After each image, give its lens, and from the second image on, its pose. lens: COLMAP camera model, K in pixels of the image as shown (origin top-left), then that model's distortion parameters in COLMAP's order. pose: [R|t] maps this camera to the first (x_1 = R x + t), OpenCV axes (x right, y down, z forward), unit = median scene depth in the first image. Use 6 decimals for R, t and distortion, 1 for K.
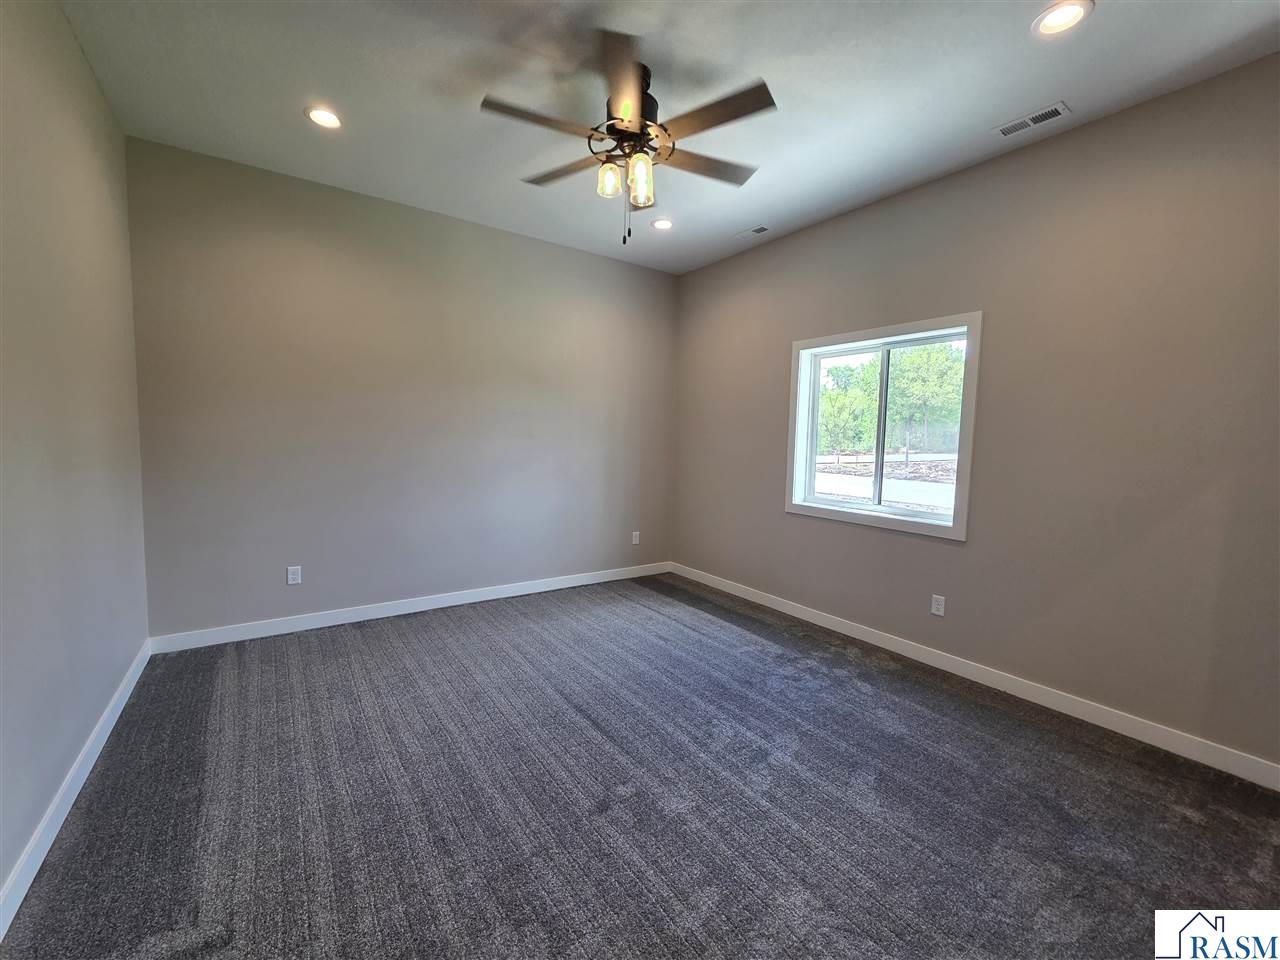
lens RADIAL K [[524.7, 0, 640.6], [0, 524.7, 481.3], [0, 0, 1]] dist [0.002659, 0.000383]
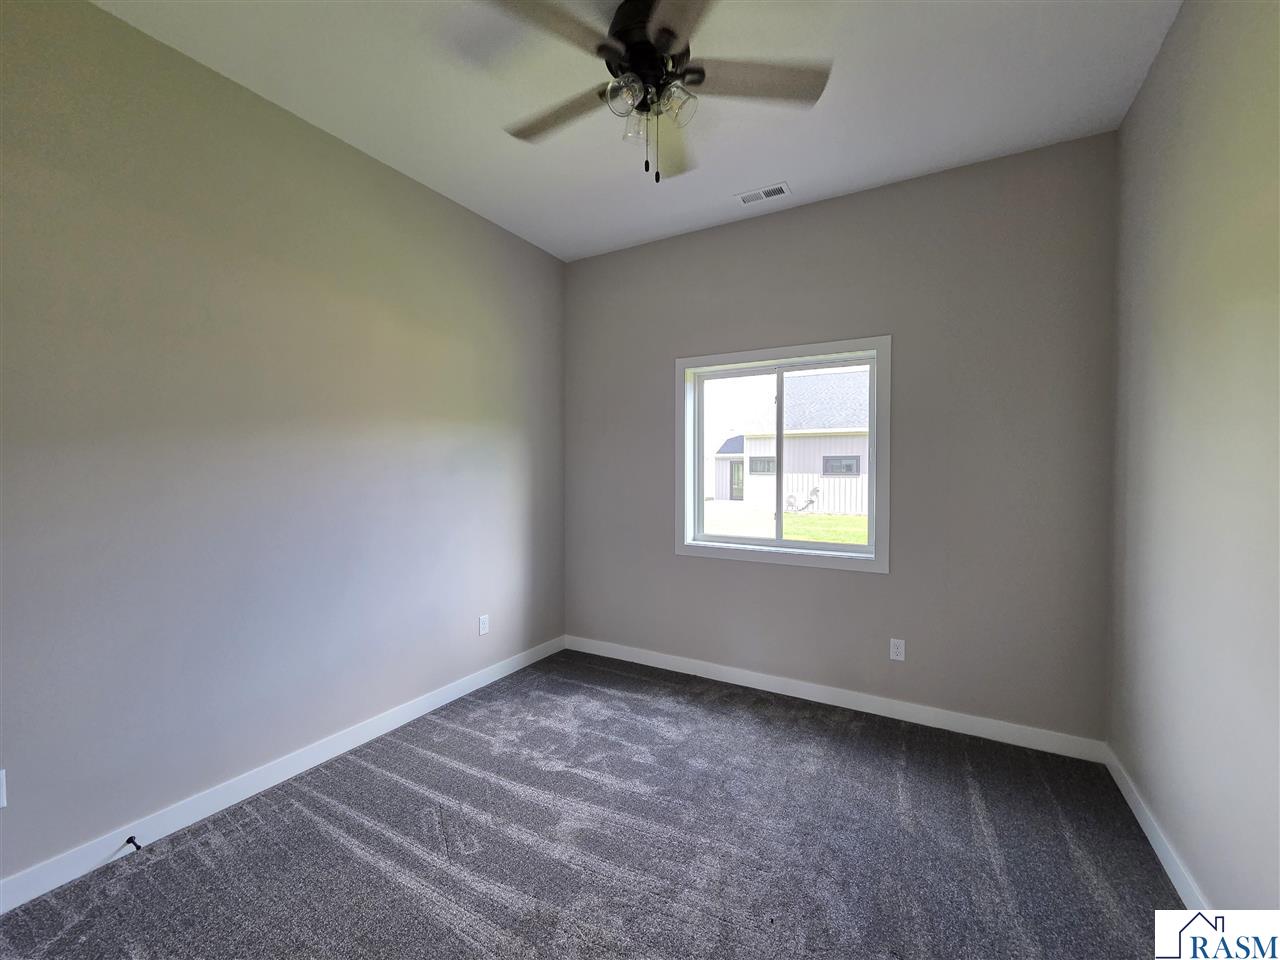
lens RADIAL K [[555.2, 0, 639.3], [0, 555.2, 475.4], [0, 0, 1]] dist [-0.003671, -0.000069]
pose [[0.914618, -0.025064, 0.403541, -0.154699], [0.053295, 0.996841, -0.058880, -0.021765], [-0.400790, 0.075360, 0.913065, 0.200337]]
